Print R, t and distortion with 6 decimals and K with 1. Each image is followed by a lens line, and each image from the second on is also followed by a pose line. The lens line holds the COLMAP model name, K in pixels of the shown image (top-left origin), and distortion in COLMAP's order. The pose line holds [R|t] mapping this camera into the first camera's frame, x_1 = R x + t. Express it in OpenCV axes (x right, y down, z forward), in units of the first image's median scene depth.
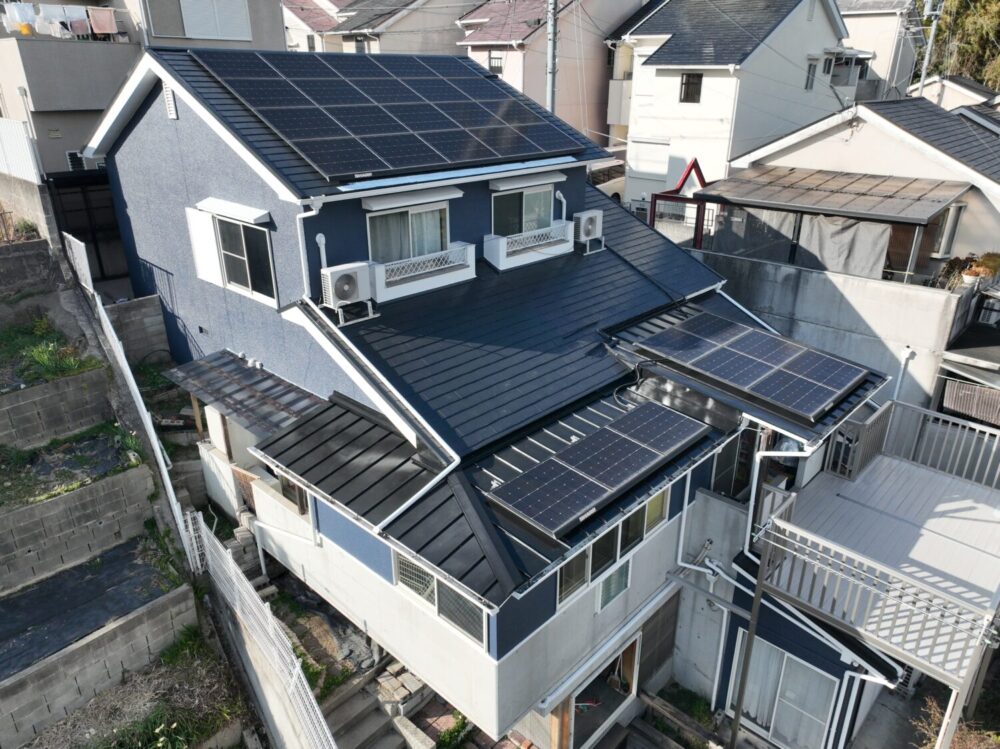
lens RADIAL K [[705.8, 0, 505.0], [0, 705.8, 375.1], [0, 0, 1]] dist [-0.004308, 0.020752]
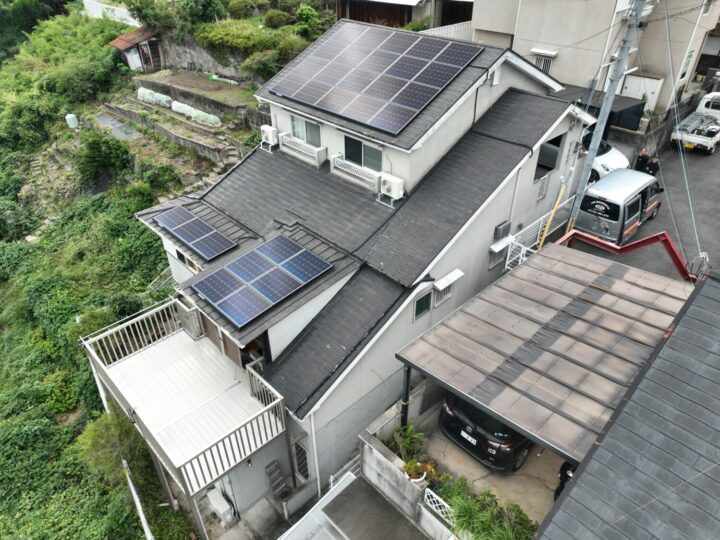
lens RADIAL K [[508.2, 0, 363.6], [0, 508.2, 270.4], [0, 0, 1]] dist [-0.004308, 0.020752]
pose [[-0.048314, 0.570043, -0.820193, 1.156836], [-0.393513, 0.743876, 0.540181, -0.675457], [0.918049, 0.348855, 0.188380, 0.894524]]
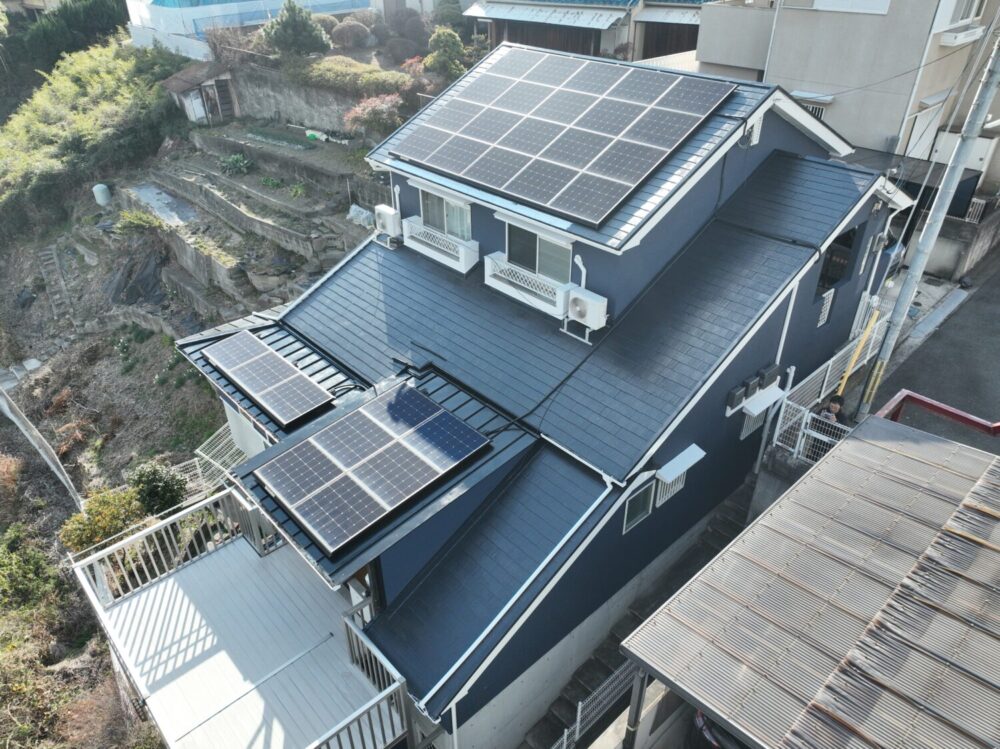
lens RADIAL K [[709.0, 0, 504.4], [0, 709.0, 376.2], [0, 0, 1]] dist [0.007739, 0.000855]
pose [[-0.067468, 0.539679, -0.839163, 0.987778], [-0.393596, 0.758470, 0.519428, -0.615576], [0.916804, 0.365336, 0.161243, 0.875947]]
